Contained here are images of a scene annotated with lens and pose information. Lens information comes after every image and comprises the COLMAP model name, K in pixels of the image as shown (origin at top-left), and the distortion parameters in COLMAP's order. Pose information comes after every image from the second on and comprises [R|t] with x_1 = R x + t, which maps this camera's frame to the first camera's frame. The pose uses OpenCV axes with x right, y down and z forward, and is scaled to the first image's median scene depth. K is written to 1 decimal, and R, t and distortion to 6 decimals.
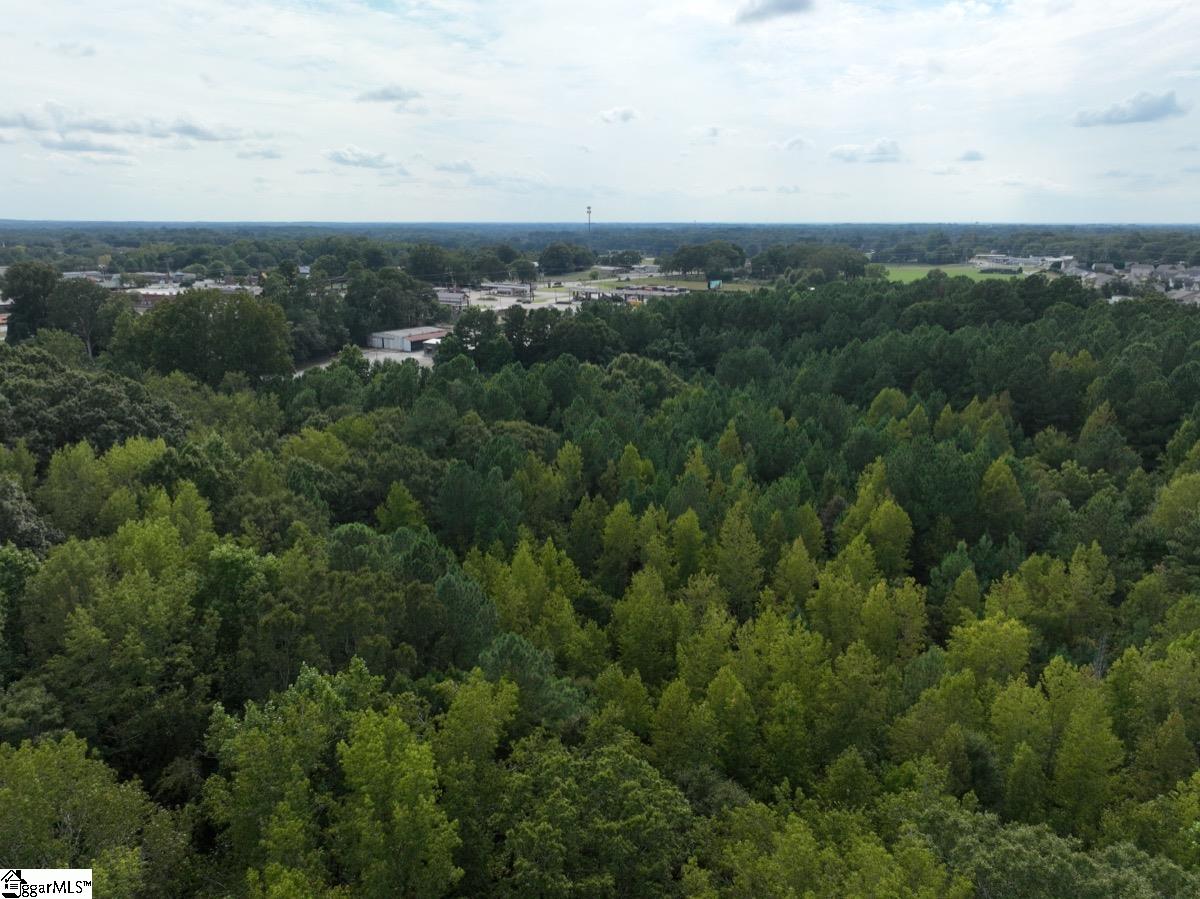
lens RADIAL K [[879.4, 0, 598.6], [0, 879.4, 443.4], [0, 0, 1]] dist [-0.000716, 0.012638]
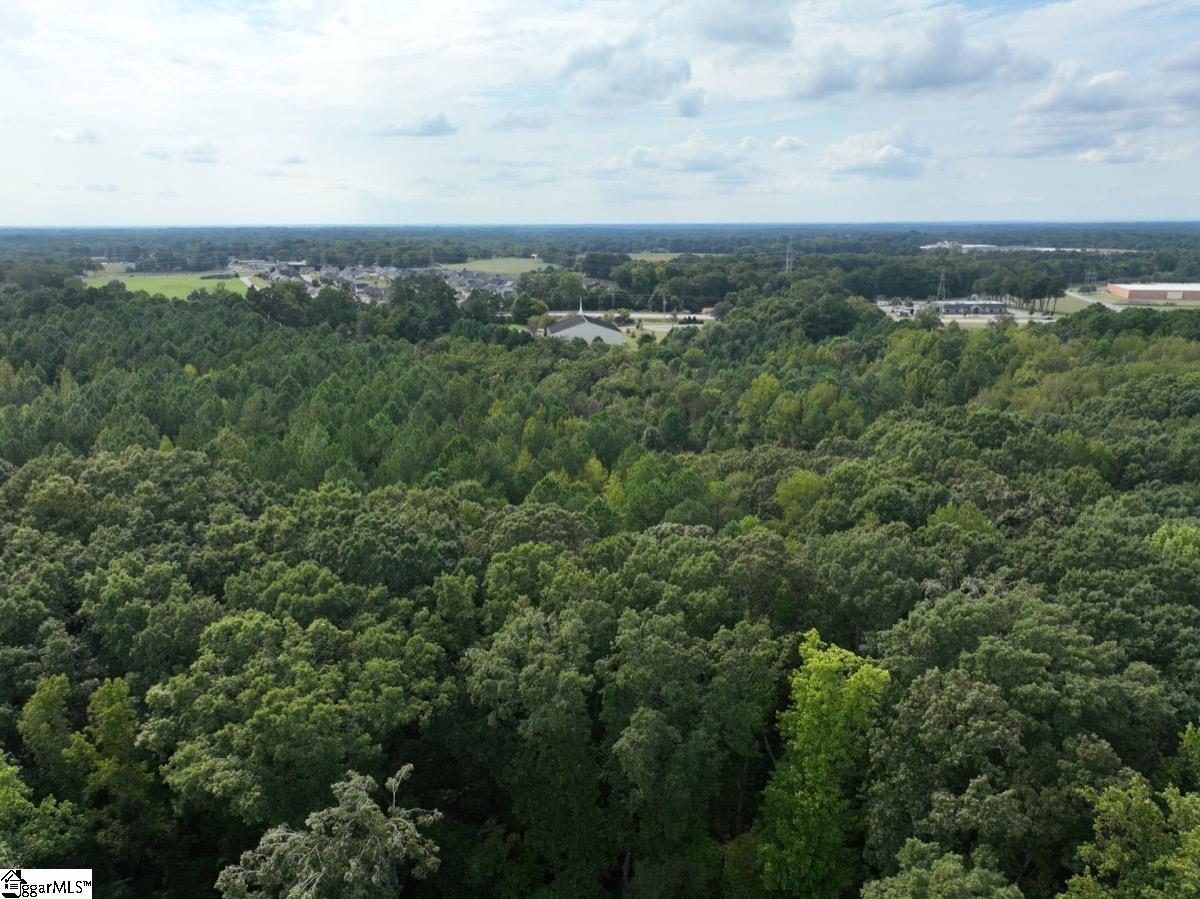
lens RADIAL K [[879.4, 0, 612.7], [0, 879.4, 455.0], [0, 0, 1]] dist [-0.000716, 0.012638]
pose [[0.762794, -0.171284, 0.623544, 0.078804], [0.164161, 0.983984, 0.069473, 0.054840], [-0.625457, 0.049368, 0.778696, -0.288644]]
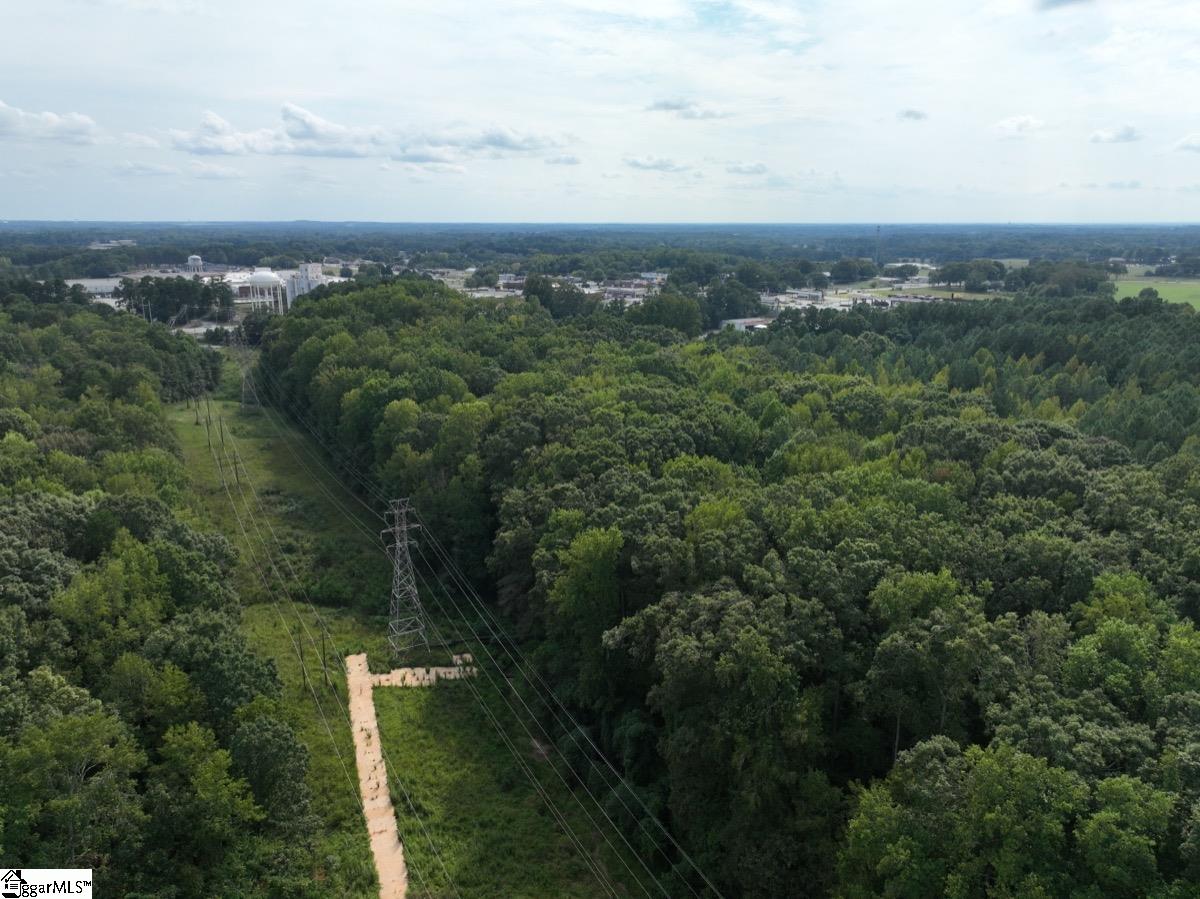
lens RADIAL K [[879.4, 0, 595.3], [0, 879.4, 437.5], [0, 0, 1]] dist [-0.000716, 0.012638]
pose [[0.947151, 0.074641, -0.311982, 0.027285], [-0.076474, 0.997051, 0.006372, 0.055141], [0.311538, 0.017823, 0.950067, -0.348823]]
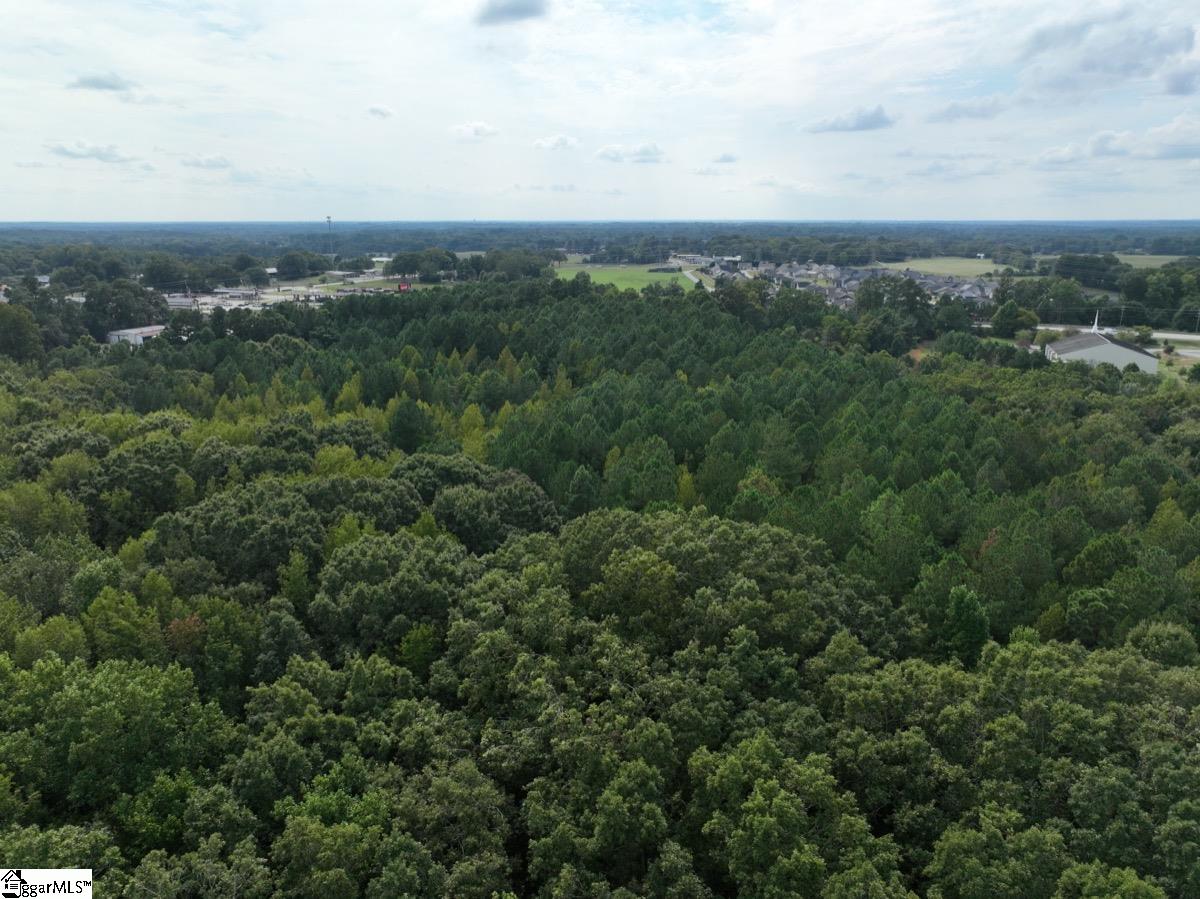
lens RADIAL K [[879.4, 0, 611.8], [0, 879.4, 453.2], [0, 0, 1]] dist [-0.000716, 0.012638]
pose [[0.968897, -0.067198, 0.238166, 0.070432], [0.063994, 0.997726, 0.021170, 0.037307], [-0.239047, -0.005270, 0.970994, -0.220424]]
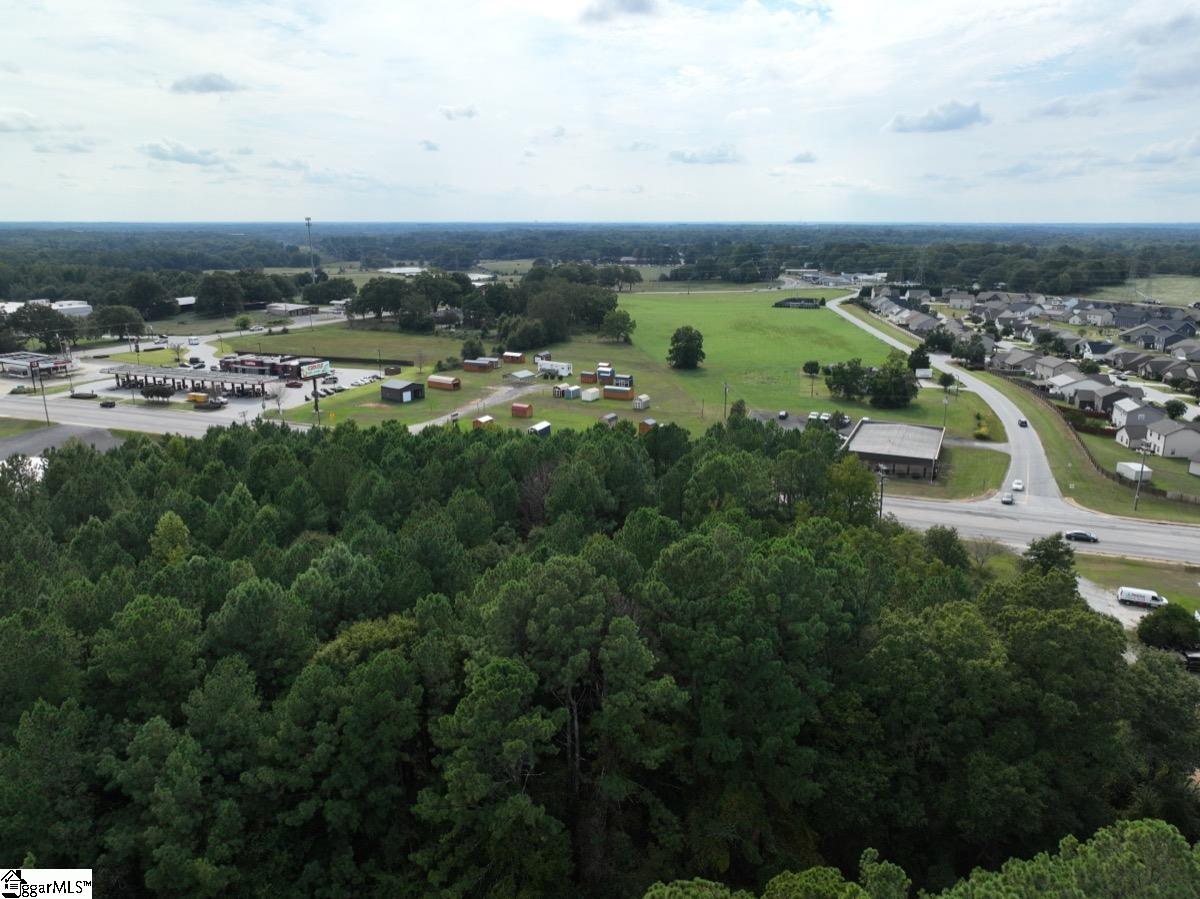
lens RADIAL K [[879.4, 0, 600.8], [0, 879.4, 452.1], [0, 0, 1]] dist [-0.000716, 0.012638]
pose [[0.985938, -0.043905, 0.161240, 0.155030], [0.042234, 0.999013, 0.013780, -0.084443], [-0.161686, -0.006777, 0.986819, 0.258110]]
